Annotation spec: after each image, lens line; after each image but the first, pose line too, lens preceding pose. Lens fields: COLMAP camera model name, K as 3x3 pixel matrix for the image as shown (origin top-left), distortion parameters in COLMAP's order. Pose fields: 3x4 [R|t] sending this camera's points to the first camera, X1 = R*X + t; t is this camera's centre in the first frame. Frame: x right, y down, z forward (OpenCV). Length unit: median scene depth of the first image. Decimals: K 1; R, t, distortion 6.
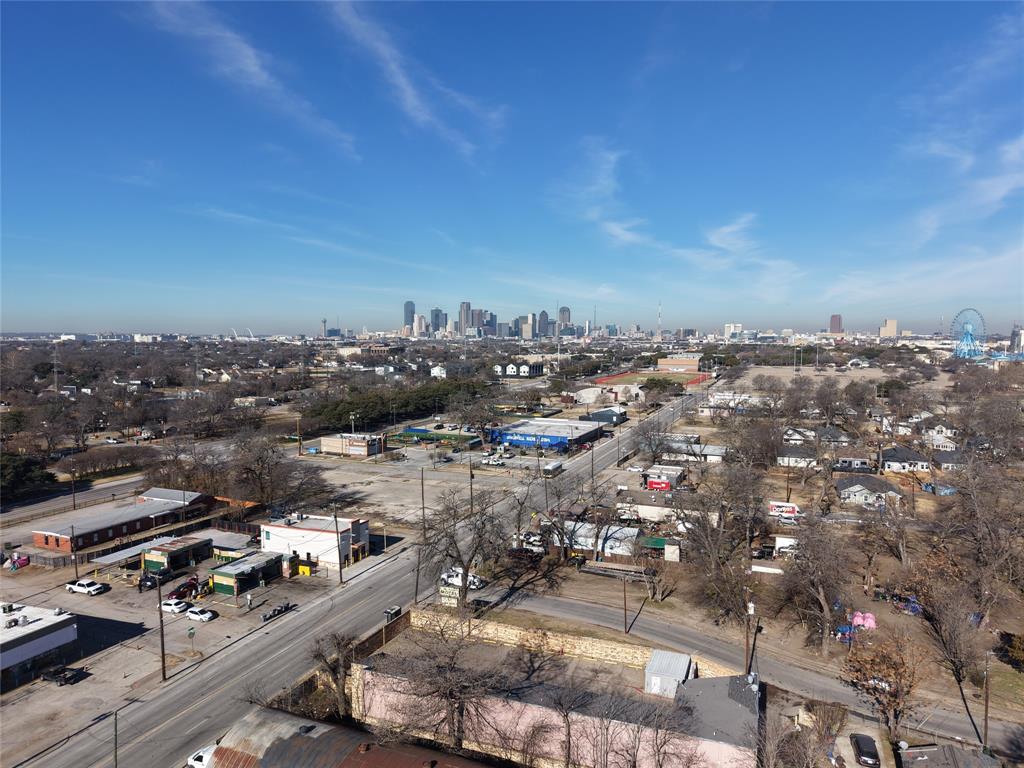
lens RADIAL K [[684.3, 0, 510.4], [0, 684.3, 386.4], [0, 0, 1]] dist [0.017083, -0.016550]
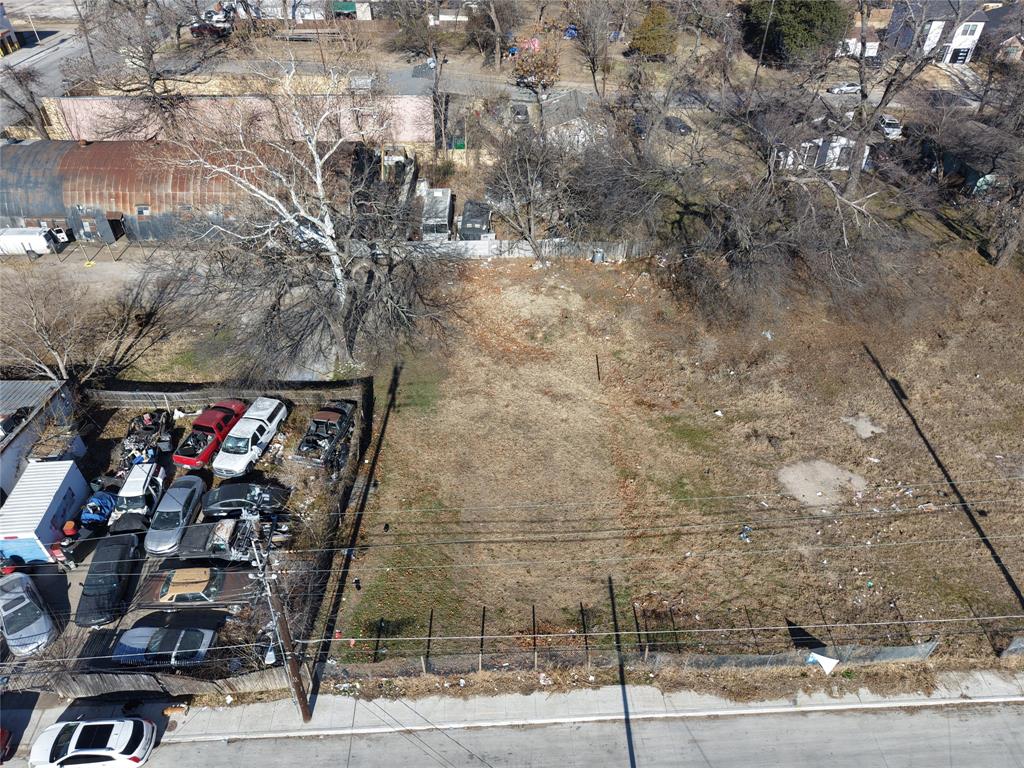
lens RADIAL K [[685.9, 0, 510.2], [0, 685.9, 386.6], [0, 0, 1]] dist [0.010610, -0.008308]
pose [[0.918489, -0.248079, 0.307954, -0.011658], [0.024669, 0.813175, 0.581496, 0.100395], [-0.394677, -0.526500, 0.753012, -0.118923]]
